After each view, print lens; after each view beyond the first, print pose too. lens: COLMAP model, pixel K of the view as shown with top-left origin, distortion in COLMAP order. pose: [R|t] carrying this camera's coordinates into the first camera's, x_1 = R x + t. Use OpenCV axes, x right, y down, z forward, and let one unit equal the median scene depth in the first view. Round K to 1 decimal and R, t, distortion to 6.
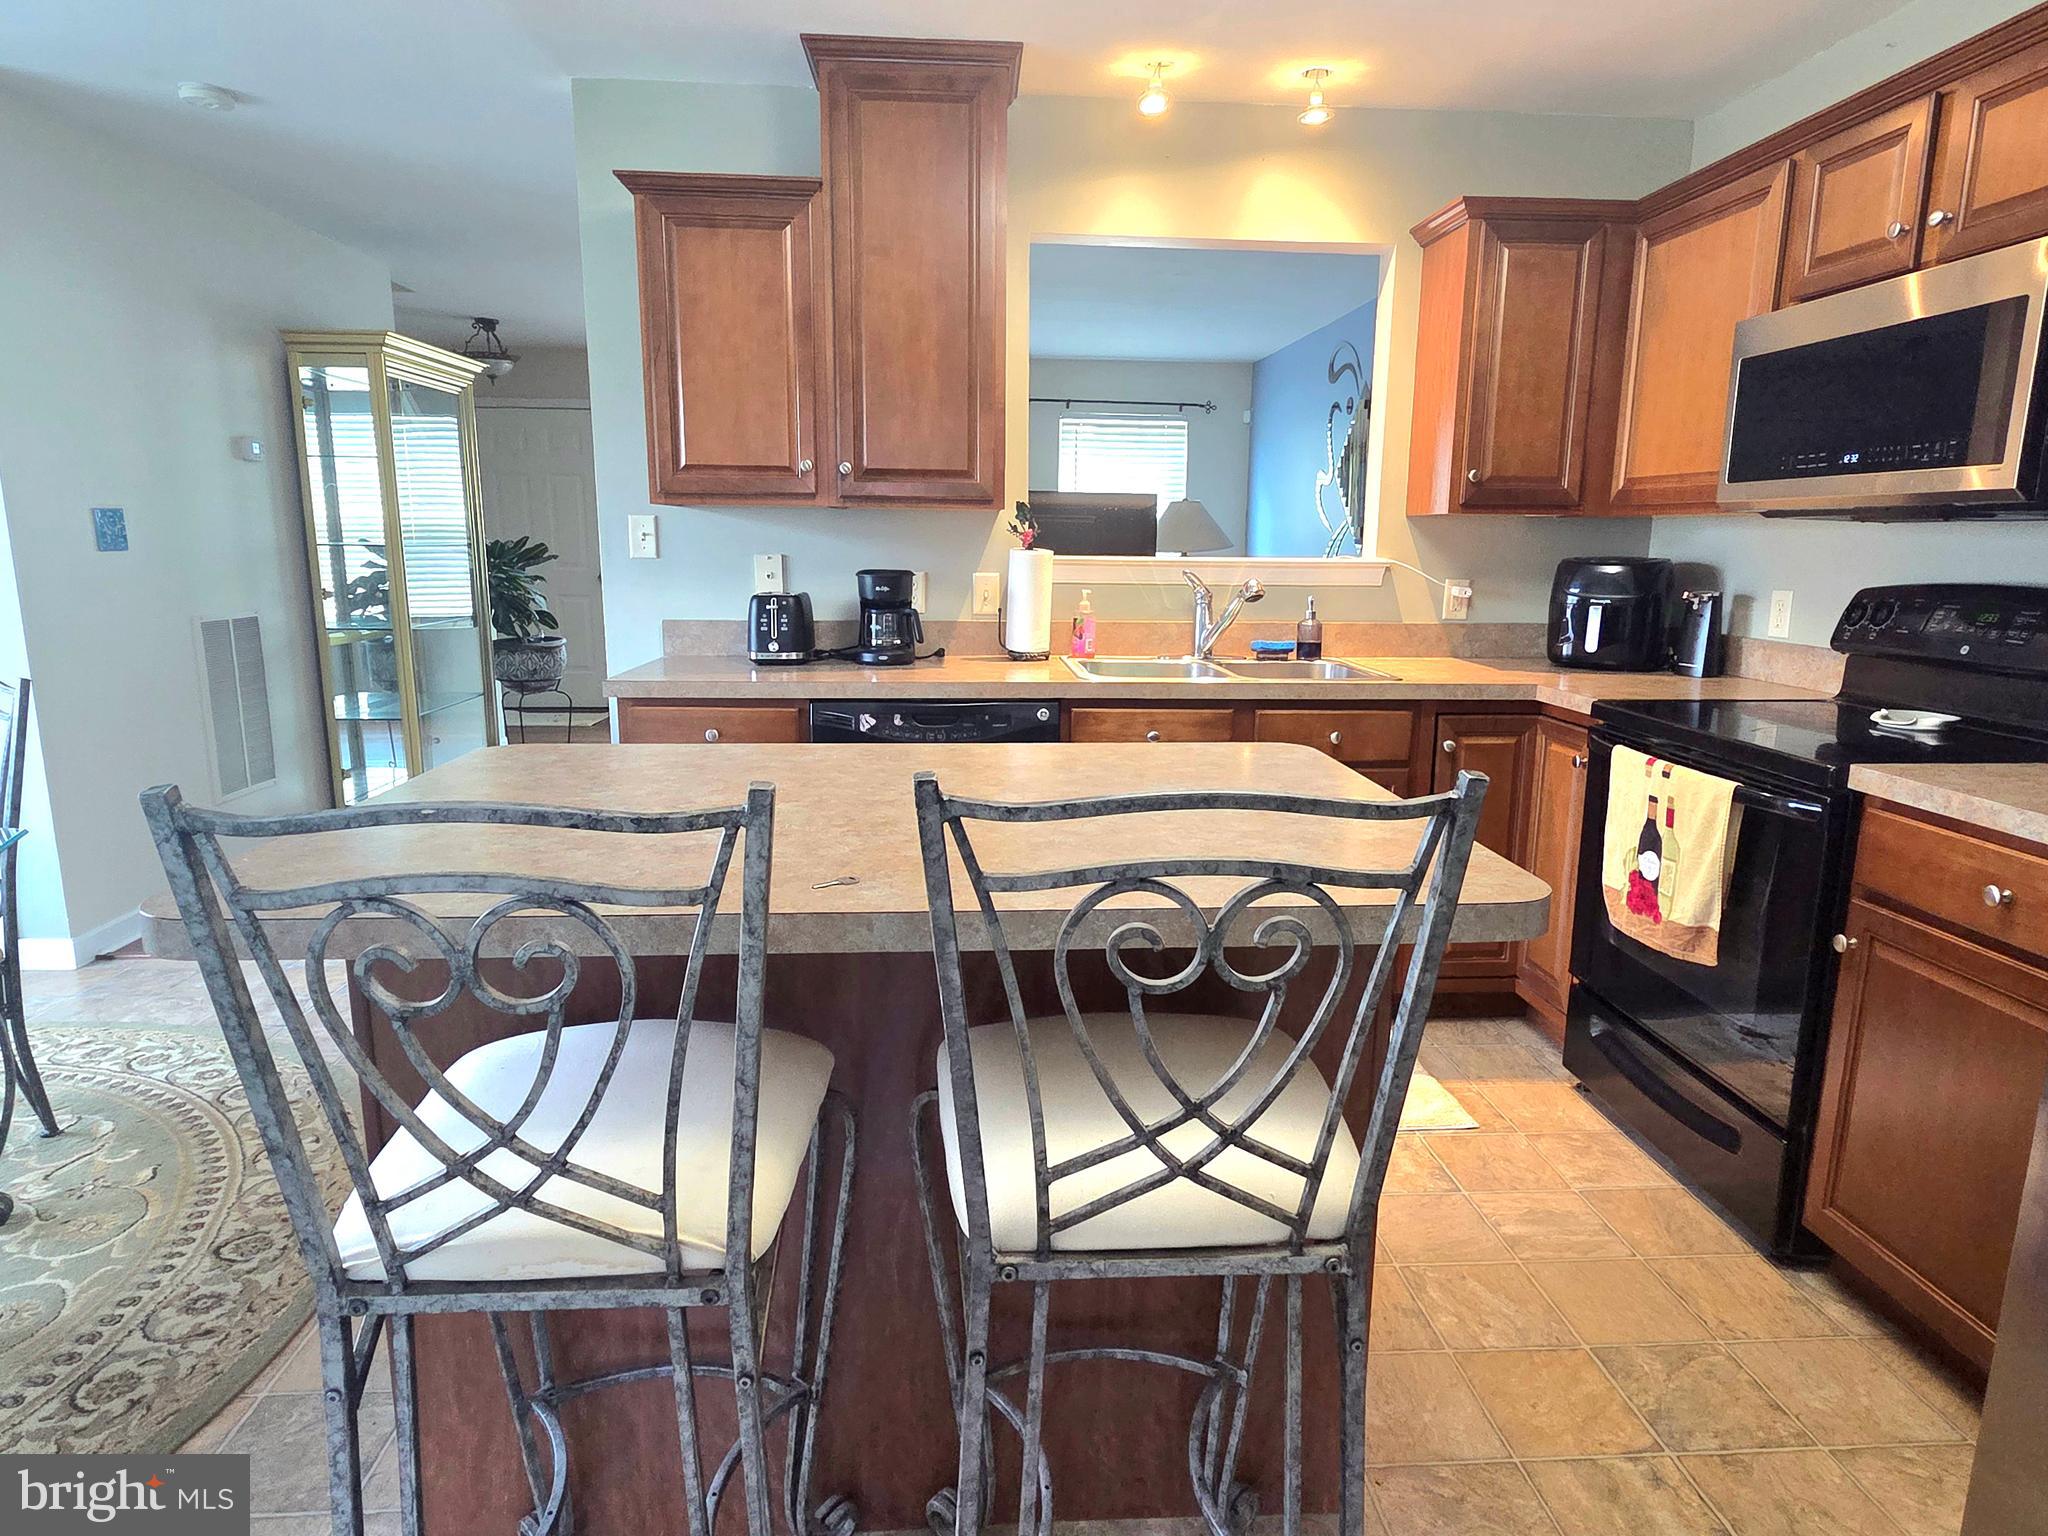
lens RADIAL K [[1182.5, 0, 1026.1], [0, 1182.5, 771.6], [0, 0, 1]] dist [0.000574, 0.002329]
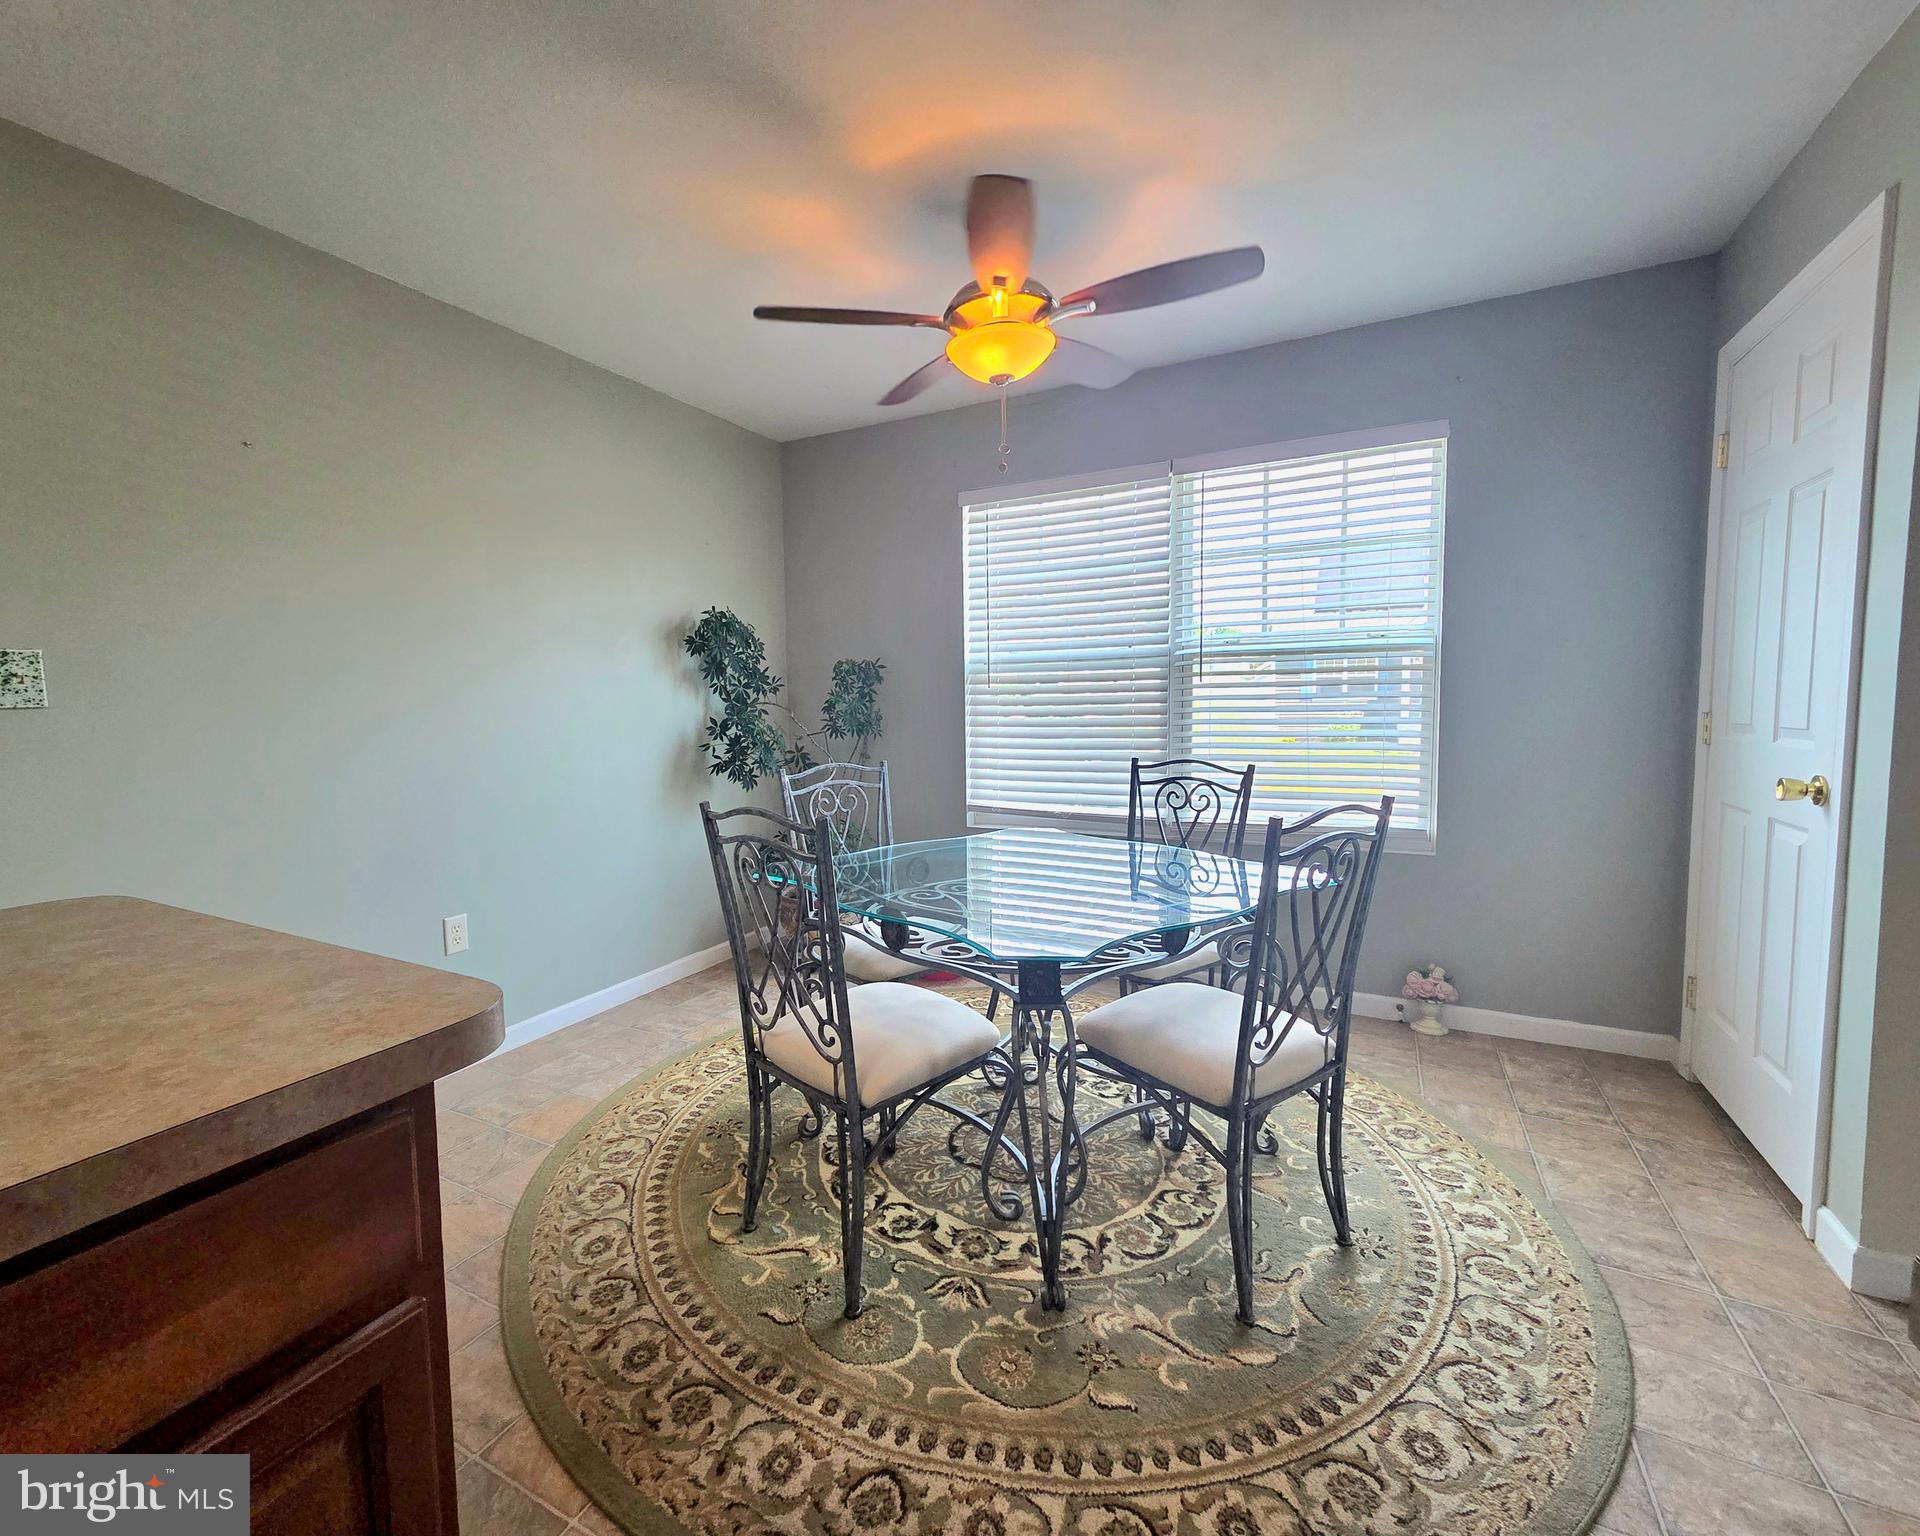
lens RADIAL K [[843.4, 0, 903.1], [0, 843.4, 760.7], [0, 0, 1]] dist [0.005549, -0.000127]
pose [[-0.541318, 0.058998, -0.838746, -0.134438], [-0.155677, 0.973256, 0.168932, -0.130421], [0.826281, 0.222019, -0.517656, 0.787713]]
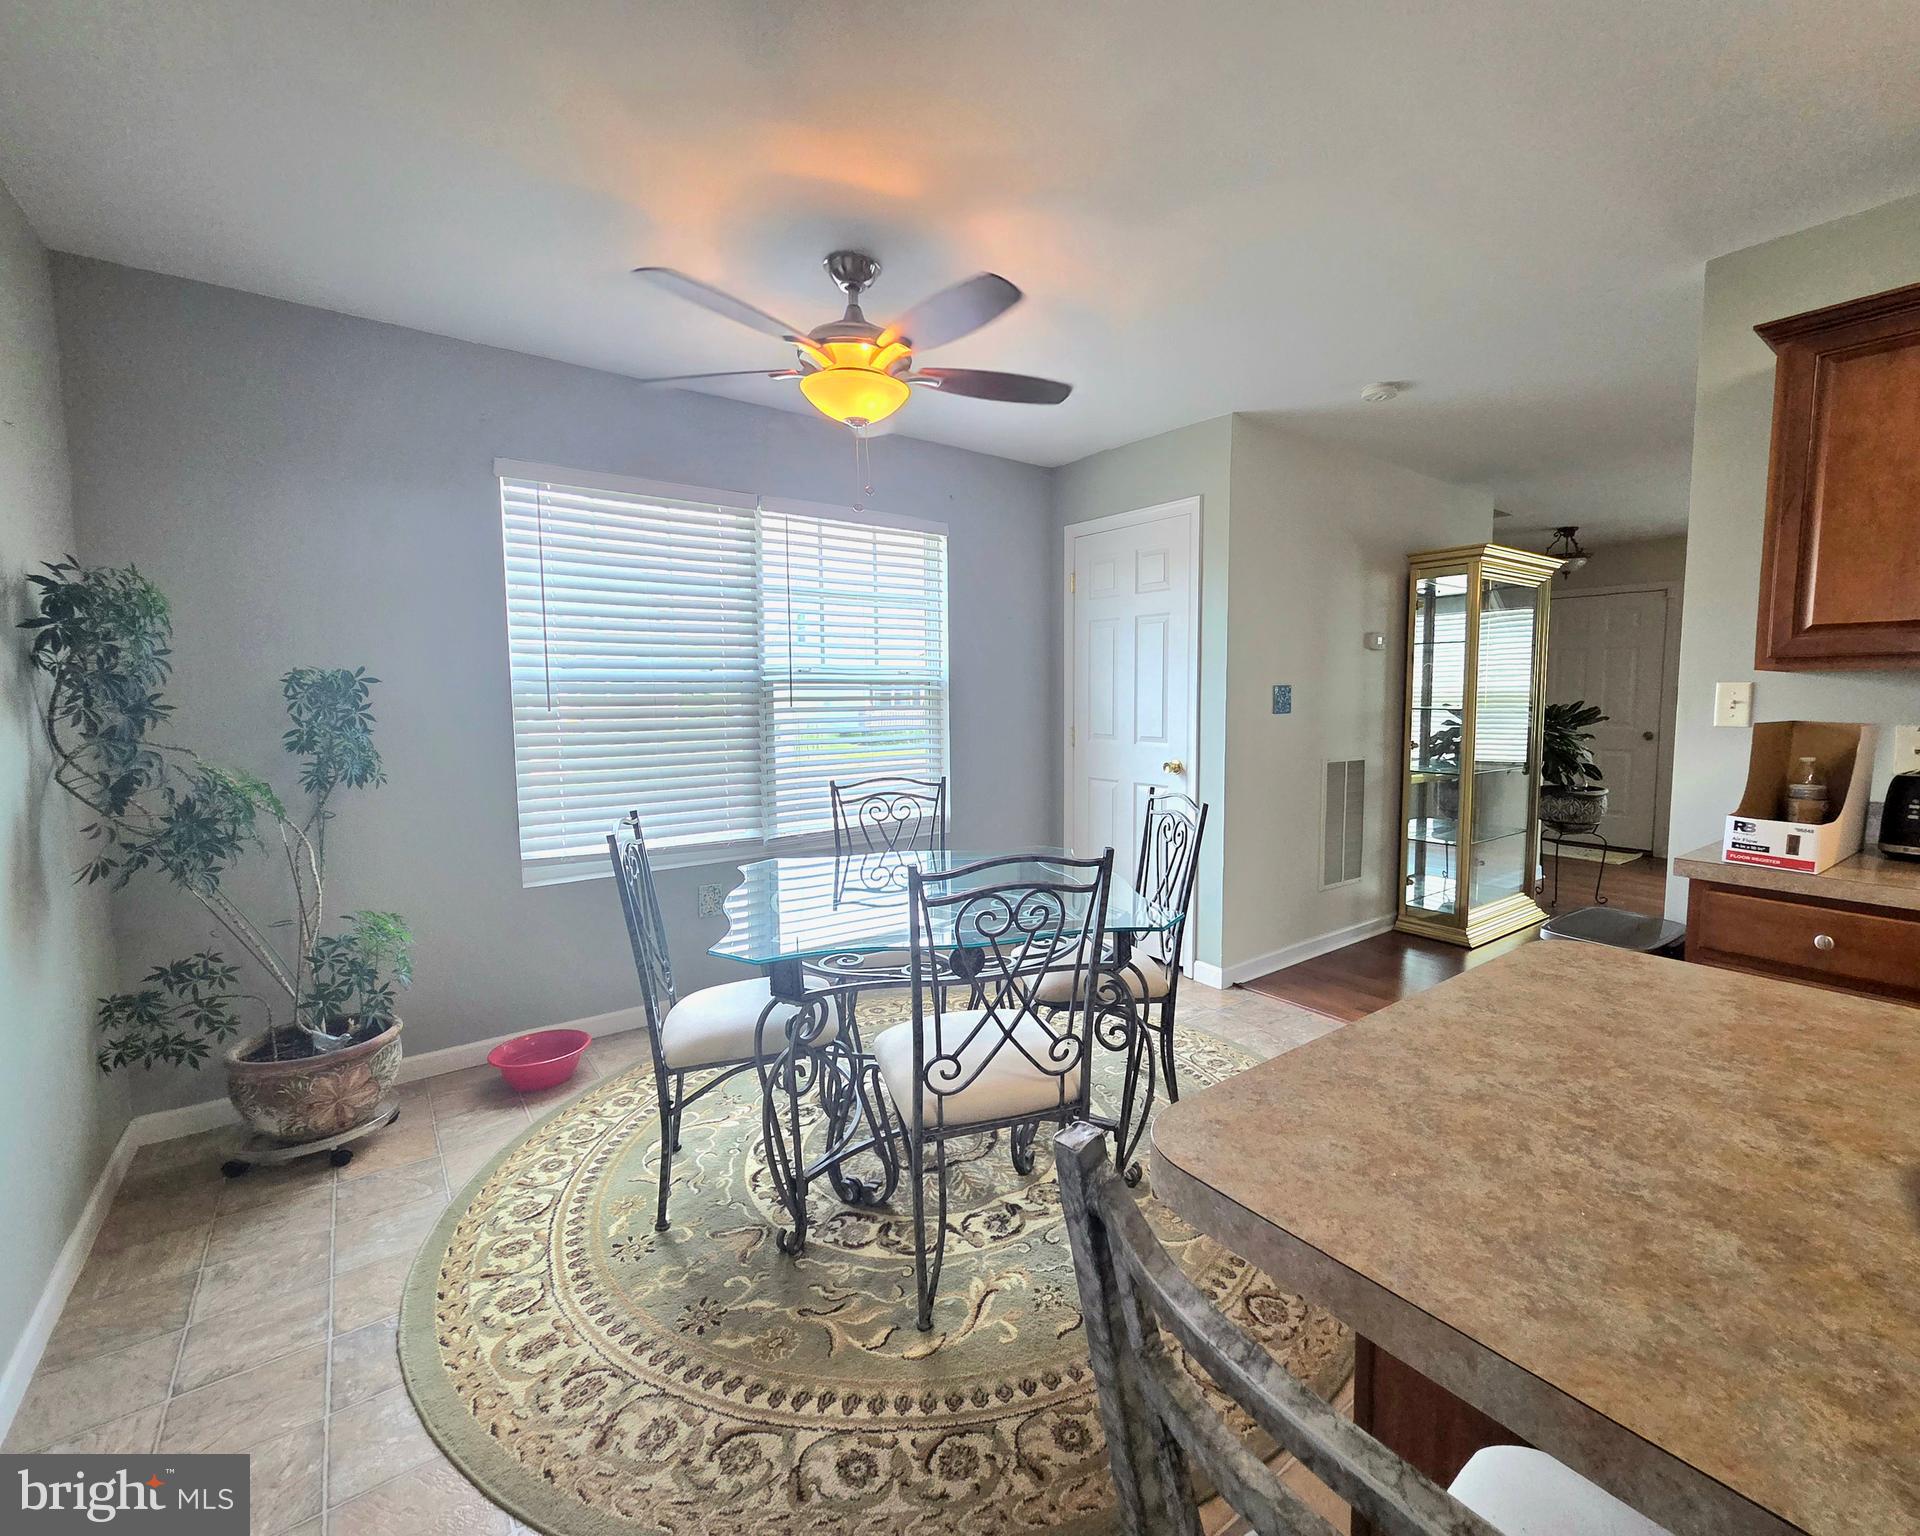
lens RADIAL K [[843.4, 0, 1038.5], [0, 843.4, 761.8], [0, 0, 1]] dist [0.005549, -0.000127]
pose [[0.579942, 0.055574, -0.812760, -0.093682], [-0.153200, 0.987310, -0.041806, -0.039791], [0.800123, 0.148760, 0.581097, 0.167476]]
